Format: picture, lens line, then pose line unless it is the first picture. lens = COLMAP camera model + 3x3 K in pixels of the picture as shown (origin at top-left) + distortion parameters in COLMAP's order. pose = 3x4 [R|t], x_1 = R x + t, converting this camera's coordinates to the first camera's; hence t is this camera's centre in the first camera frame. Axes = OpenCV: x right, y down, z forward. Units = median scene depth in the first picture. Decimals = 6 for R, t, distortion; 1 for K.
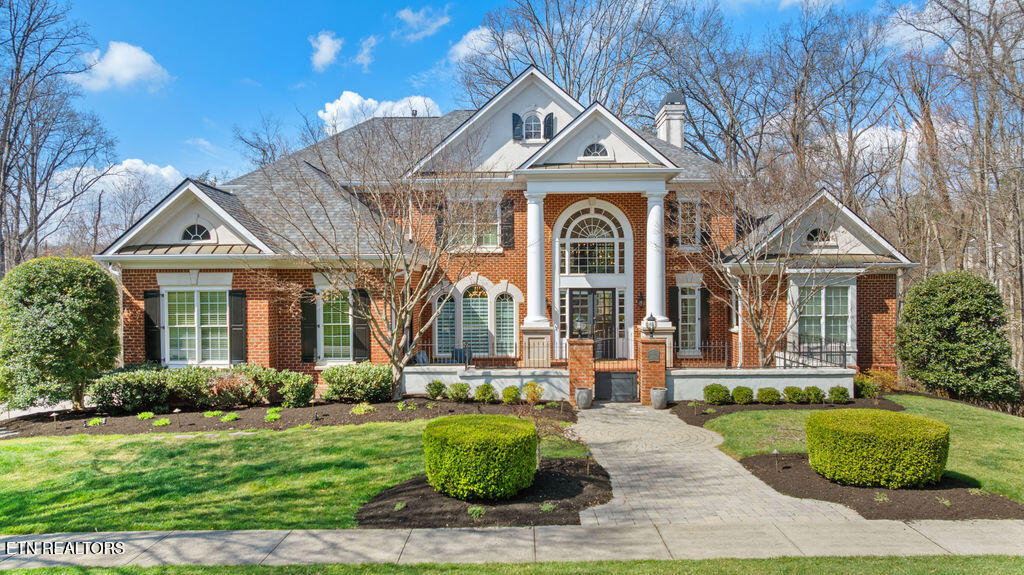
lens RADIAL K [[677.9, 0, 512.0], [0, 677.9, 287.5], [0, 0, 1]] dist [-0.002402, -0.000244]
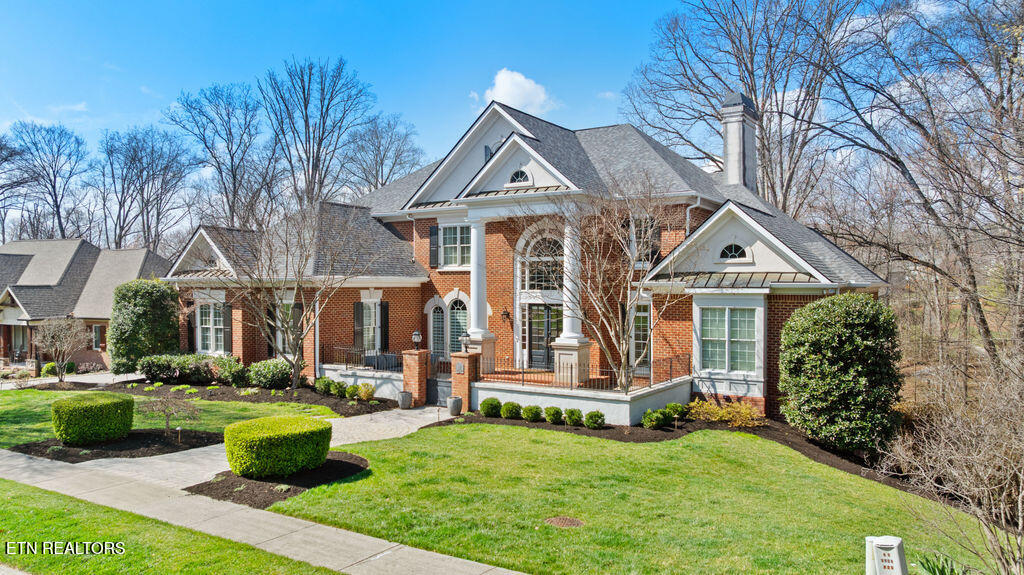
lens RADIAL K [[677.9, 0, 512.0], [0, 677.9, 287.5], [0, 0, 1]] dist [-0.002402, -0.000244]
pose [[0.864374, 0.006955, -0.502802, 0.659383], [-0.009777, 0.999948, -0.002976, -0.022808], [0.502755, 0.007489, 0.864397, 0.061065]]
